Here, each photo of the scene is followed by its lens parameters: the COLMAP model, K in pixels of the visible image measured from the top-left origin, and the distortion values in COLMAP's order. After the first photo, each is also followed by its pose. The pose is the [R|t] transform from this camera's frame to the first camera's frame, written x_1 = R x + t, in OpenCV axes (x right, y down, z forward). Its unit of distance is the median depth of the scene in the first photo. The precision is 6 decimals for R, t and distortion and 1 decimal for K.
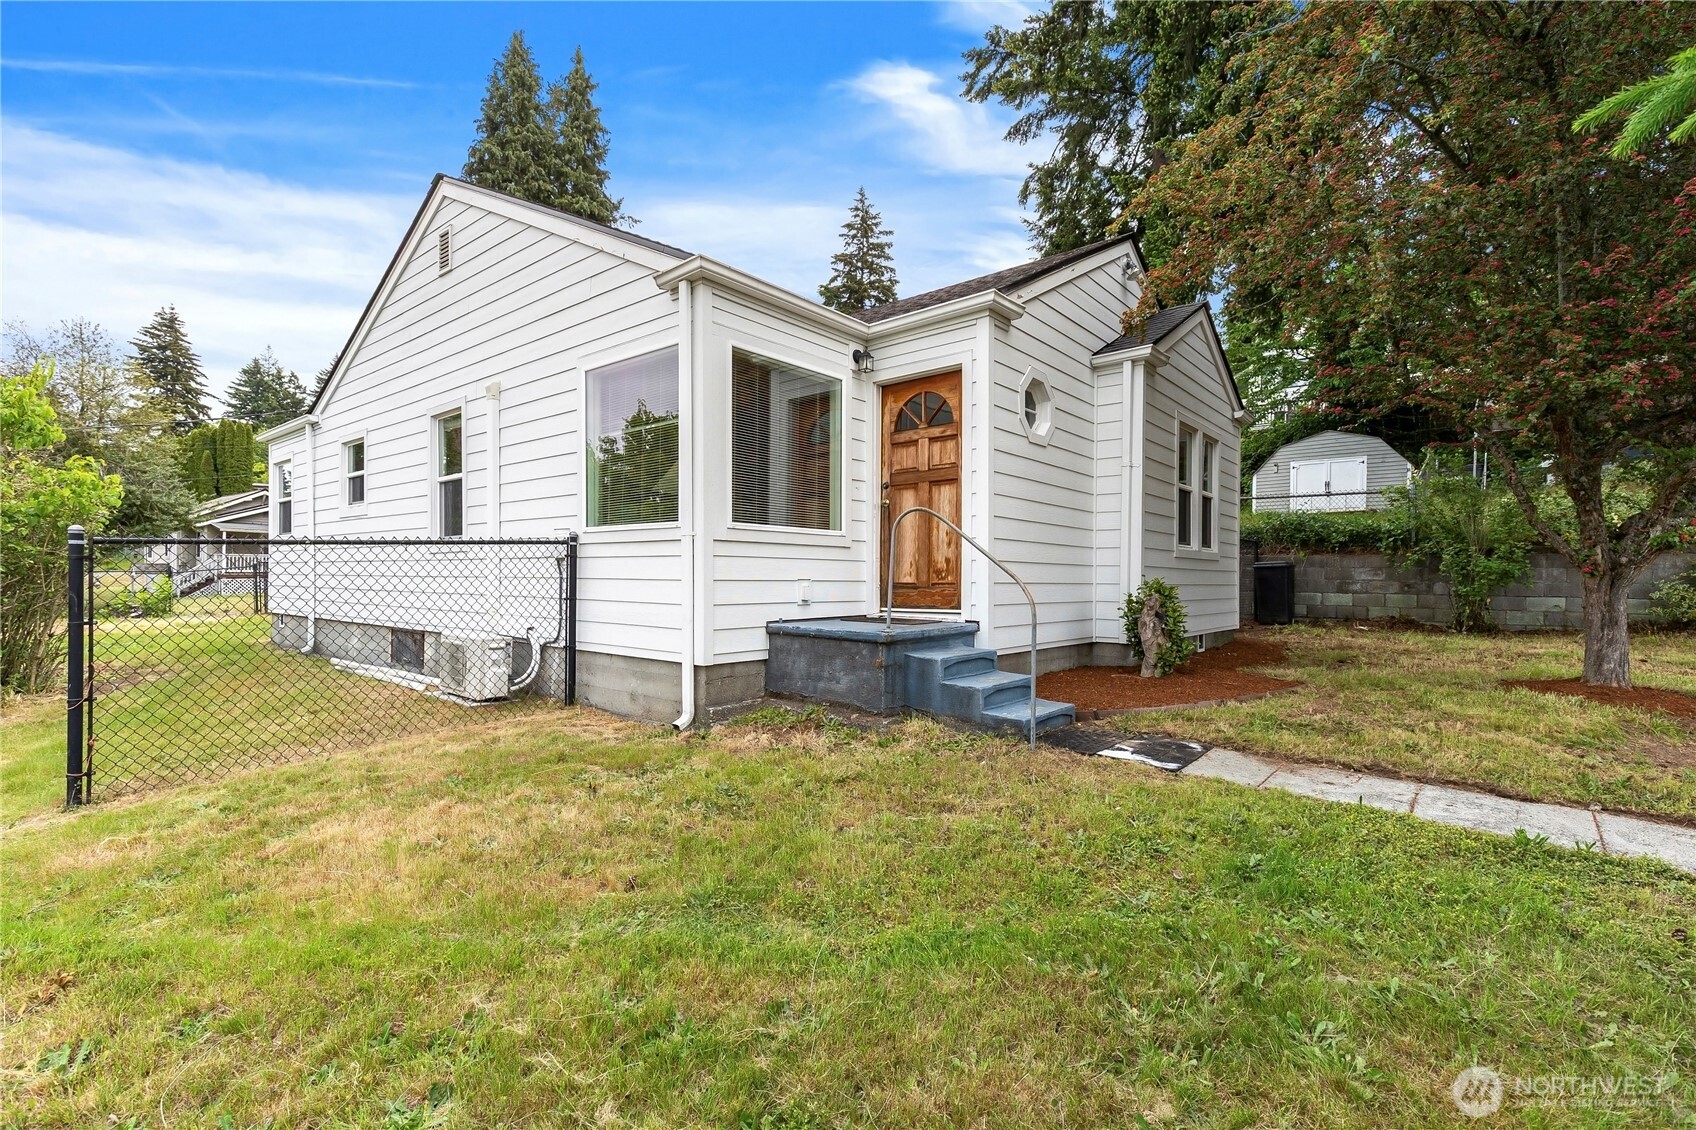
lens RADIAL K [[769.6, 0, 854.4], [0, 769.6, 567.0], [0, 0, 1]] dist [0.010037, -0.001506]
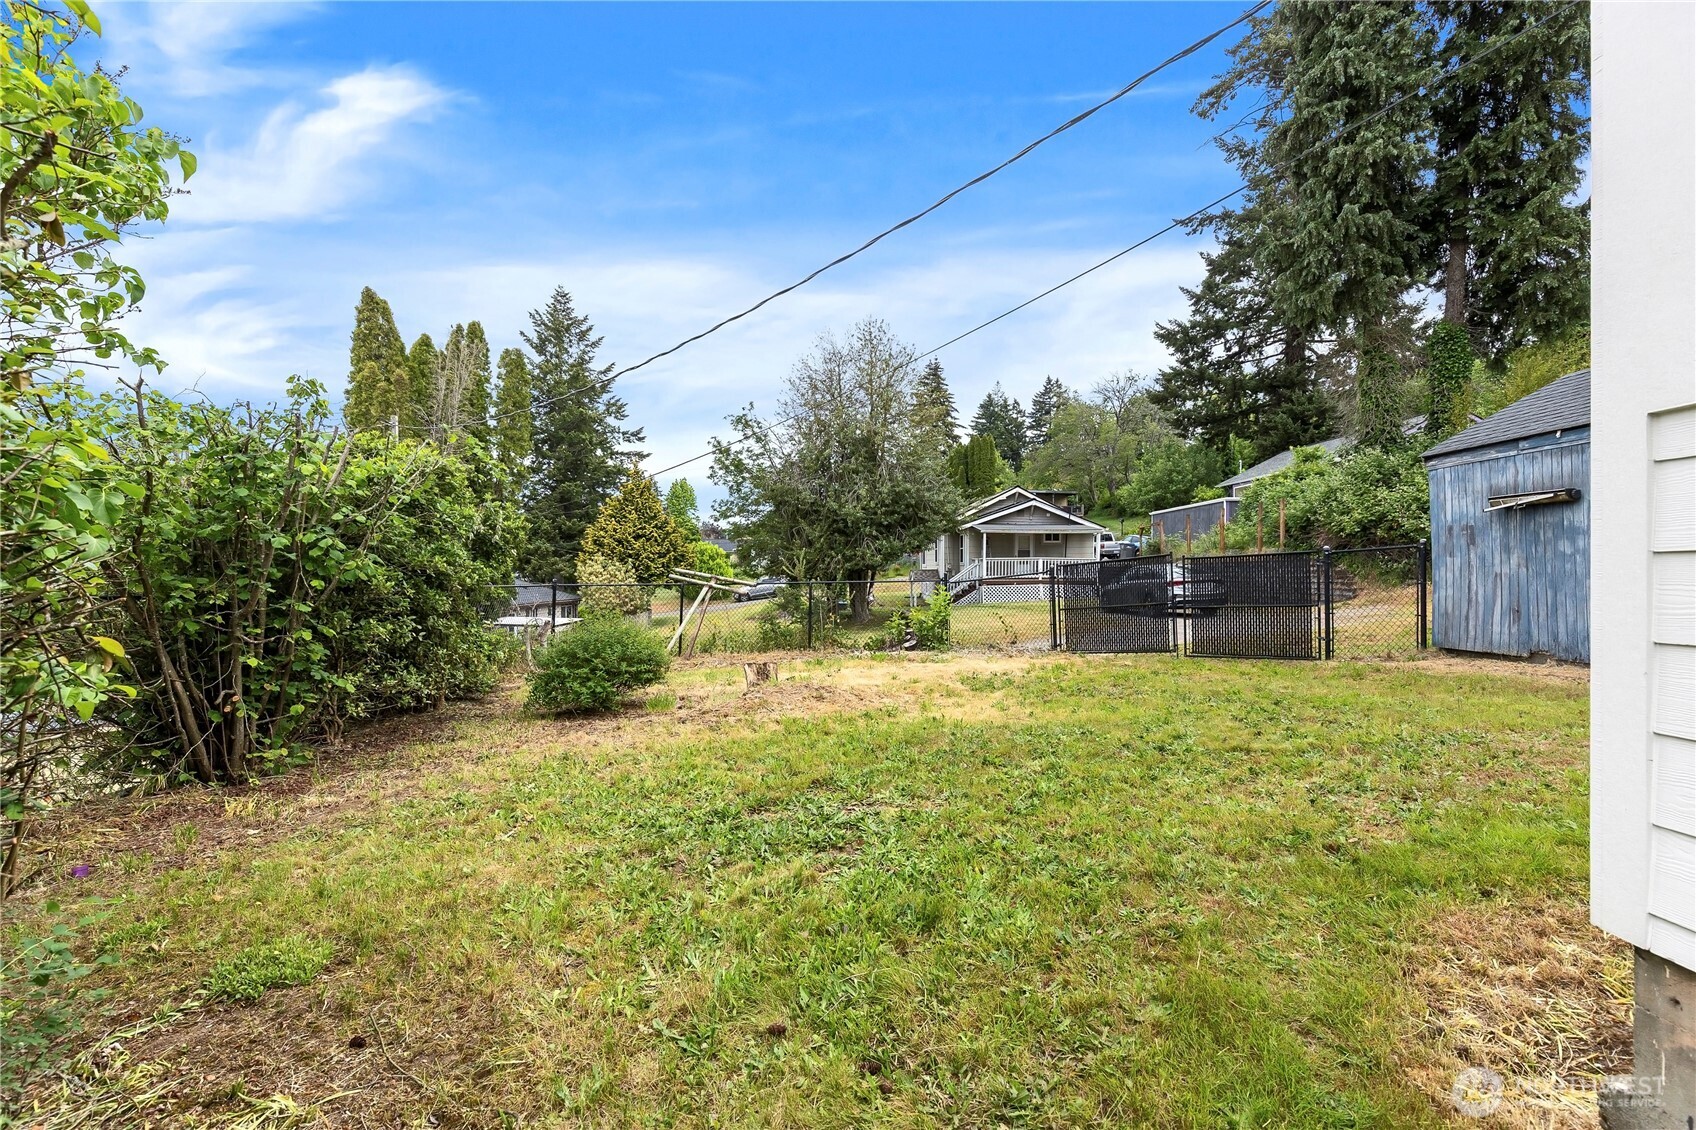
lens RADIAL K [[769.6, 0, 851.5], [0, 769.6, 573.1], [0, 0, 1]] dist [0.010037, -0.001506]
pose [[0.673527, -0.005660, -0.739141, -0.271242], [0.009397, 0.999955, 0.000905, -0.001405], [0.739103, -0.007555, 0.673551, 0.299286]]
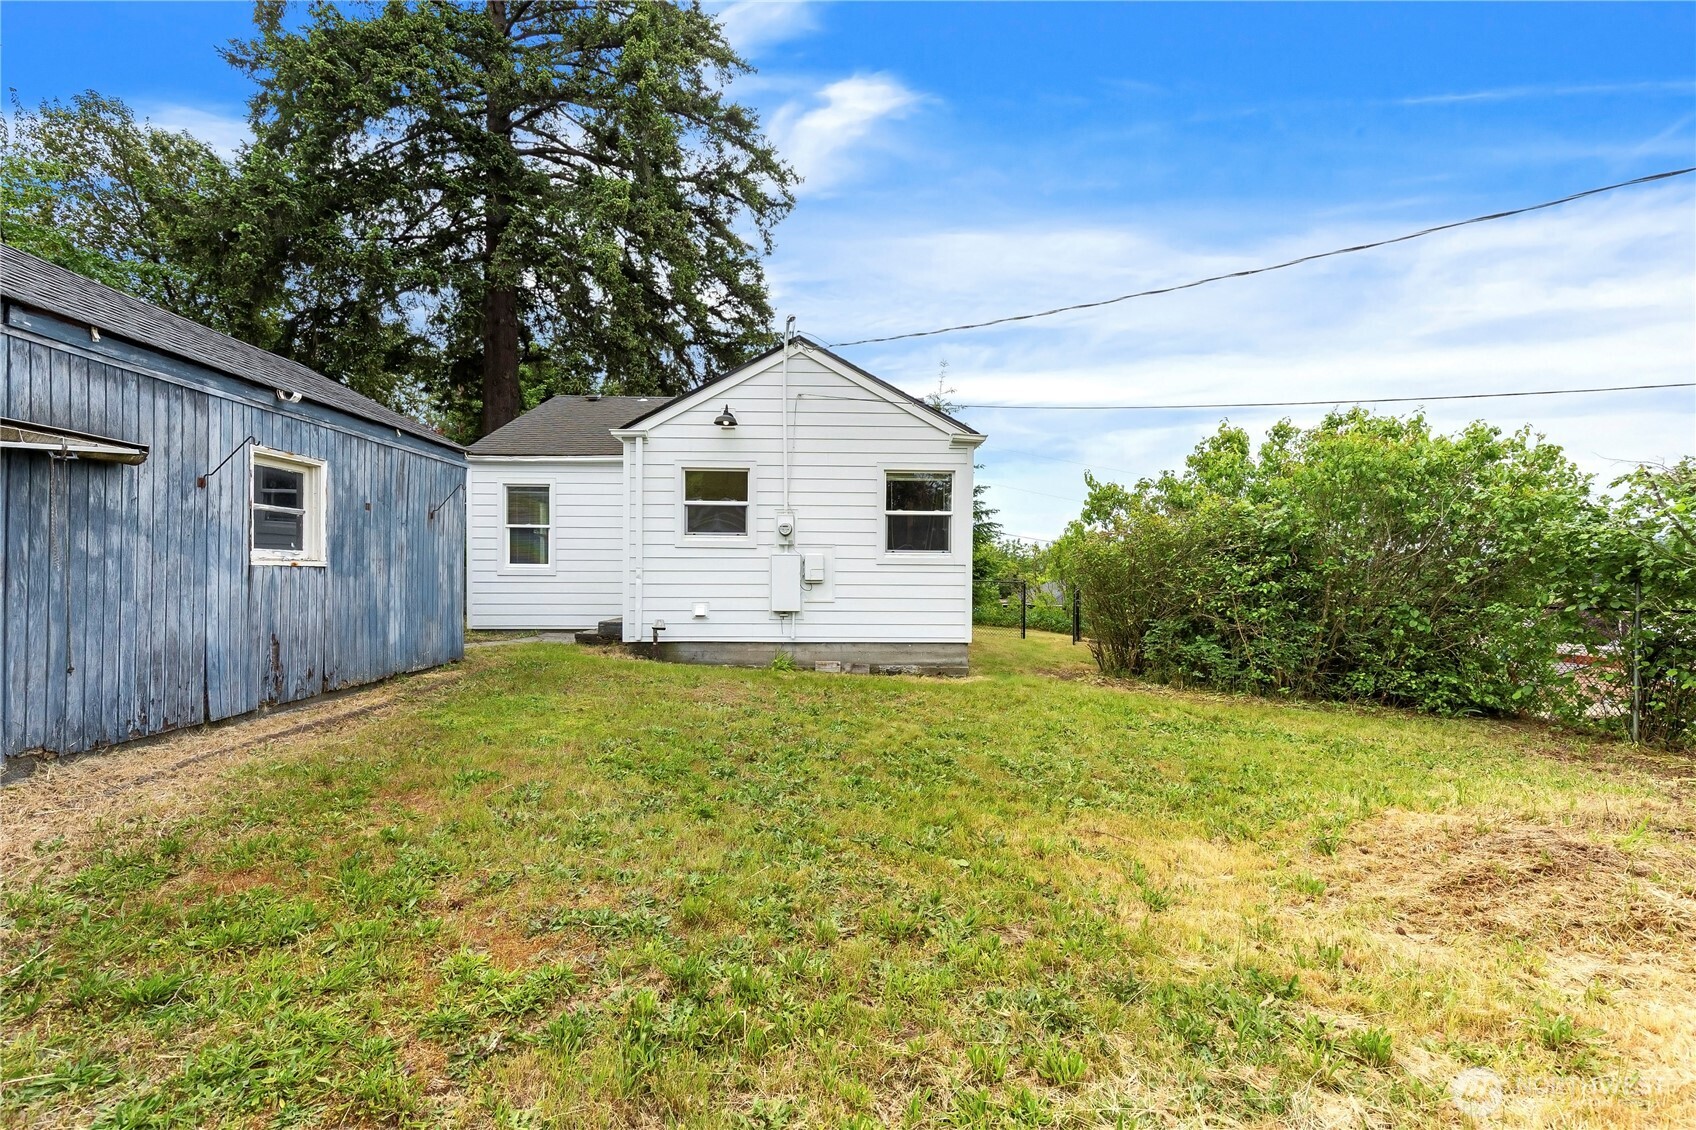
lens RADIAL K [[769.6, 0, 848.2], [0, 769.6, 580.5], [0, 0, 1]] dist [0.010037, -0.001506]
pose [[-0.647210, -0.009462, 0.762253, -0.463241], [-0.014500, 0.999895, 0.000101, -0.002656], [-0.762174, -0.010988, -0.647279, 0.581586]]
